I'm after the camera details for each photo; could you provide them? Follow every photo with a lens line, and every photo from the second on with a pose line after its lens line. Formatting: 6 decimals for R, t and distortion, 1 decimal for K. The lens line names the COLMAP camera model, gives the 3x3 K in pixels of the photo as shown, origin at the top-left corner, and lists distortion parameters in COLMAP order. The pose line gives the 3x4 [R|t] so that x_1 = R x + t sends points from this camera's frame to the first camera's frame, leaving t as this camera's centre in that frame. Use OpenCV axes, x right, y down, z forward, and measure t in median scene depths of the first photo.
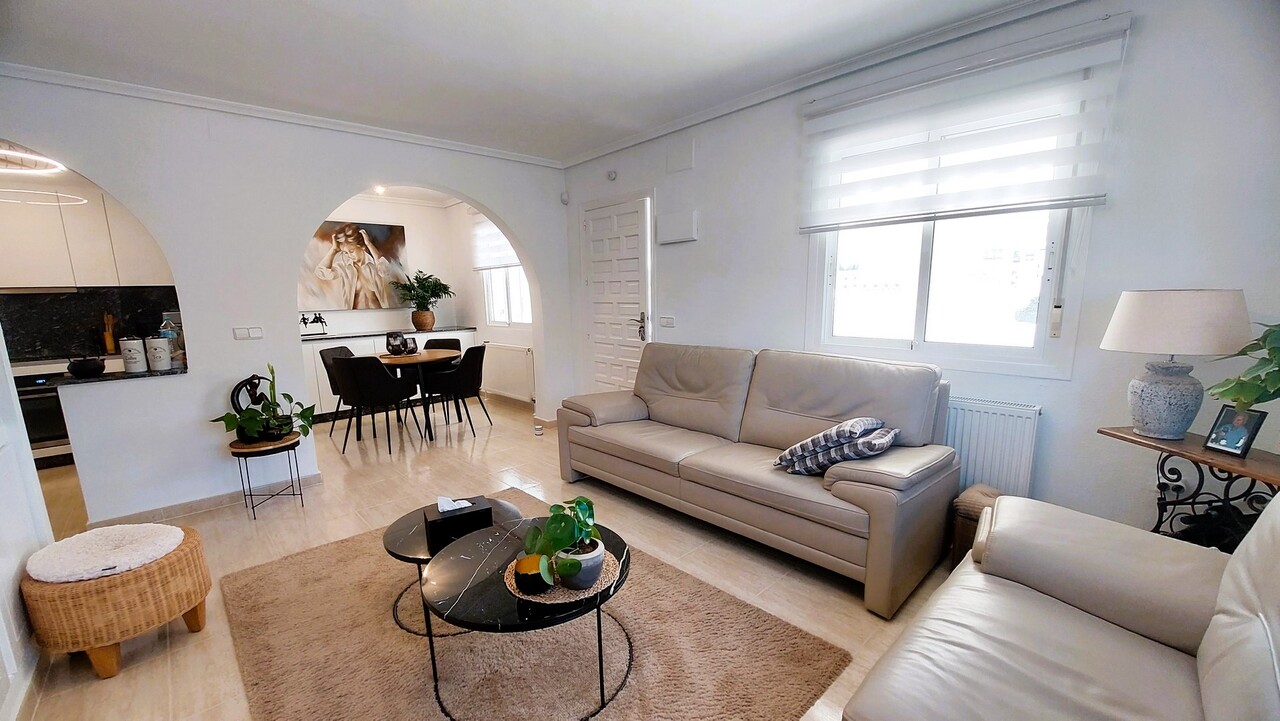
lens RADIAL K [[513.2, 0, 631.4], [0, 513.2, 385.3], [0, 0, 1]] dist [-0.001643, -0.006410]
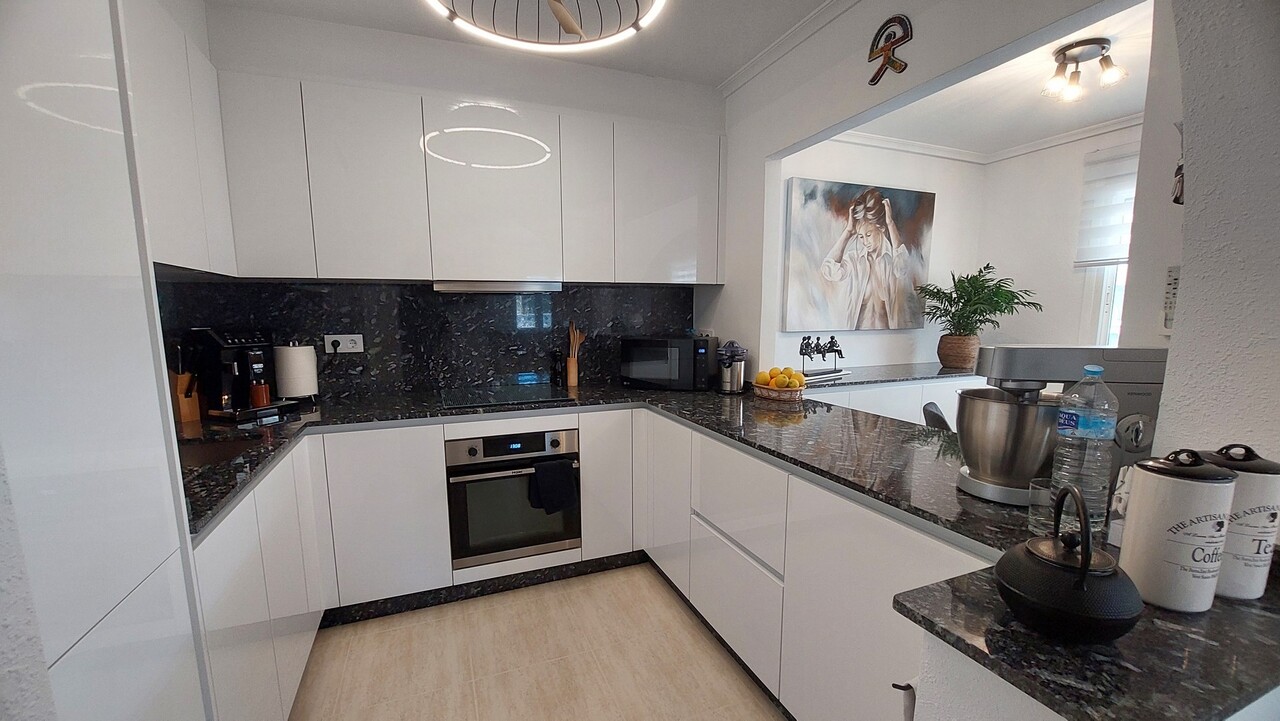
lens RADIAL K [[513.2, 0, 631.4], [0, 513.2, 385.3], [0, 0, 1]] dist [-0.001643, -0.006410]
pose [[0.932182, 0.075943, -0.353933, -0.586626], [-0.083073, 0.996531, -0.004972, -0.058860], [0.352328, 0.034037, 0.935257, 0.346657]]
